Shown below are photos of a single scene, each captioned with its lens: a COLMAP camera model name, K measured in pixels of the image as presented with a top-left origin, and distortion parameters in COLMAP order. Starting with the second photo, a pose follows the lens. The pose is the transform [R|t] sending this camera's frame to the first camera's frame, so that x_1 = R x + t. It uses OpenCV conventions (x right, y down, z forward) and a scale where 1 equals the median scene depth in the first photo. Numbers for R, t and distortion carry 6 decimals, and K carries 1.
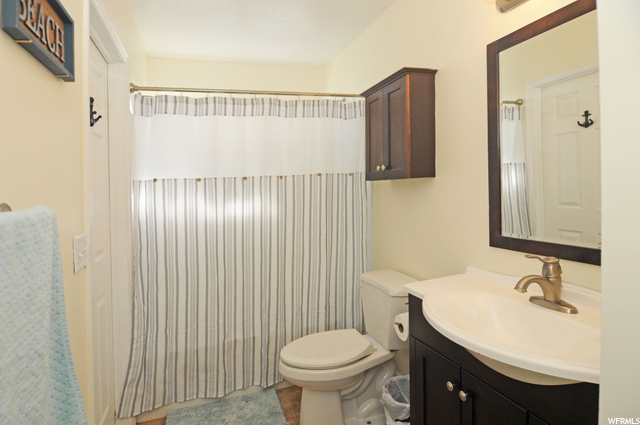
lens RADIAL K [[344.6, 0, 320.6], [0, 344.6, 193.2], [0, 0, 1]] dist [0.003096, 0.000261]
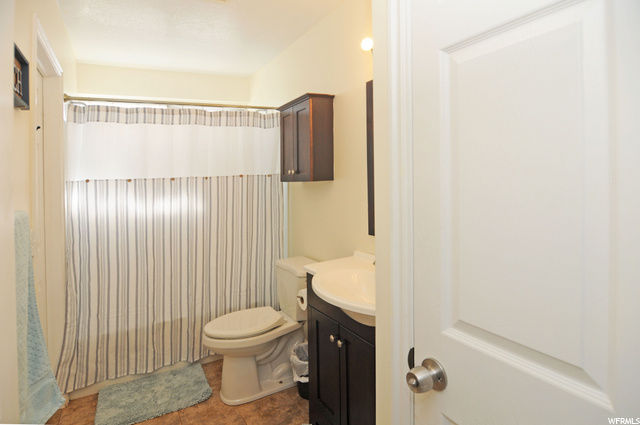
lens RADIAL K [[351.5, 0, 319.6], [0, 351.5, 189.3], [0, 0, 1]] dist [-0.002983, -0.001251]
pose [[0.985334, 0.004602, 0.170576, 0.062047], [-0.006537, 0.999920, 0.010785, -0.026654], [-0.170513, -0.011742, 0.985285, -0.232924]]
